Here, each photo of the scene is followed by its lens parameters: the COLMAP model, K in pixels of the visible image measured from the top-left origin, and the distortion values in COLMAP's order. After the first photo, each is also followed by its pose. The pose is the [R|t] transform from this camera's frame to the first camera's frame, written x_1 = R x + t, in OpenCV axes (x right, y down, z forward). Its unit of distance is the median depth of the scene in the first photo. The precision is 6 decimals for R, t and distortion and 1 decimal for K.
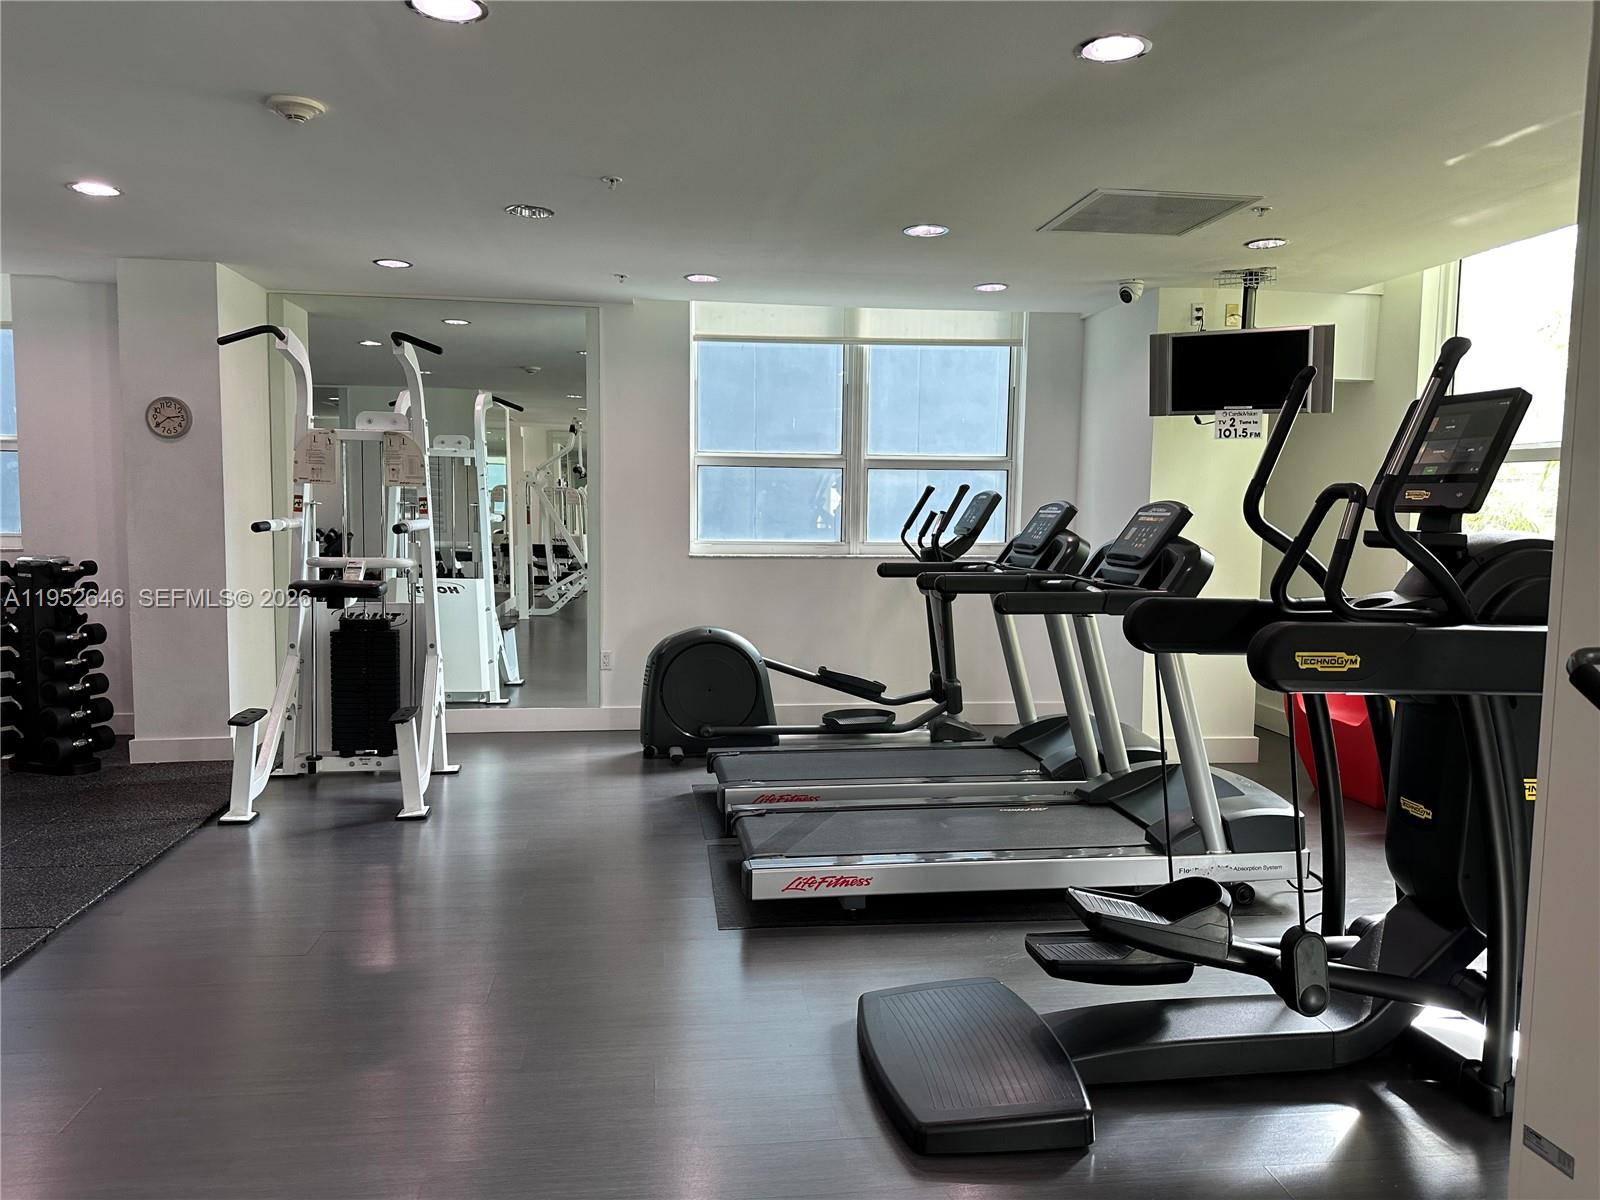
lens RADIAL K [[1138.4, 0, 802.6], [0, 1138.4, 602.6], [0, 0, 1]] dist [0.060622, -0.080640]
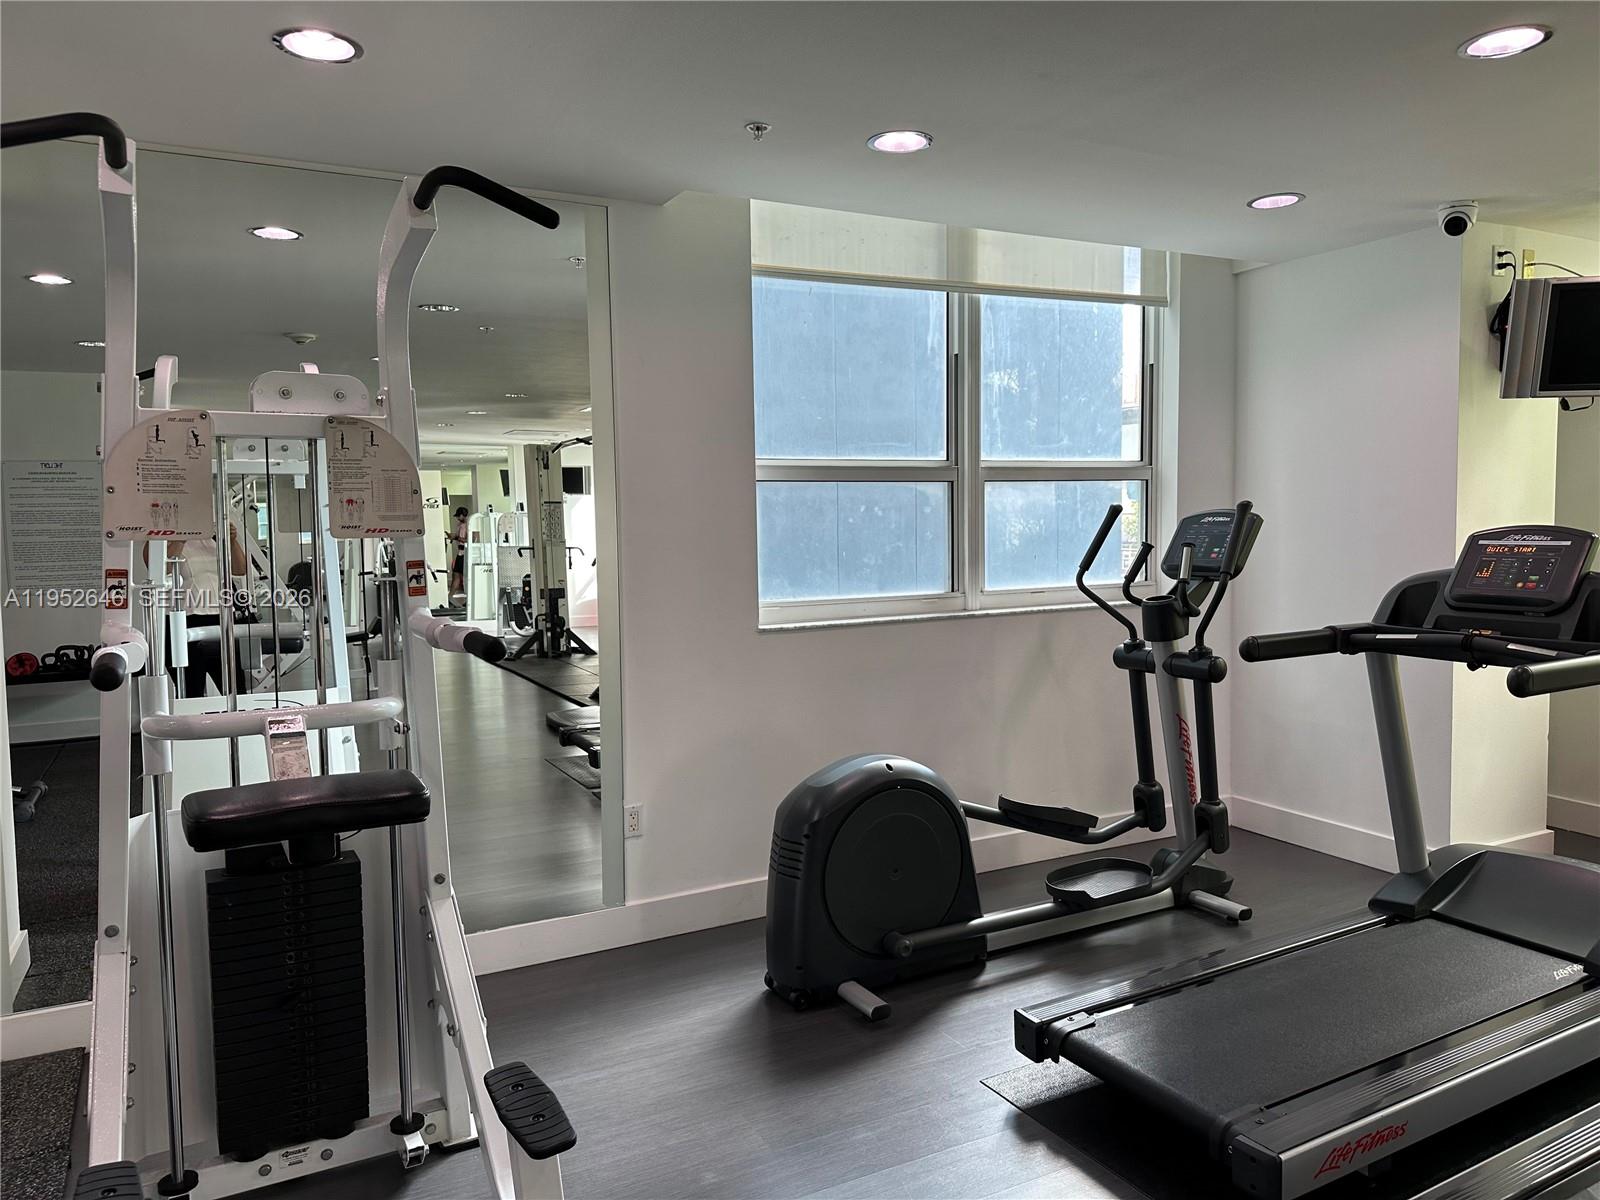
lens RADIAL K [[1138.4, 0, 804.7], [0, 1138.4, 594.6], [0, 0, 1]] dist [0.060622, -0.080640]
pose [[0.933200, -0.051339, 0.355672, -0.317153], [0.056637, 0.998385, -0.004494, -0.060962], [-0.354867, 0.024338, 0.934600, 0.467197]]
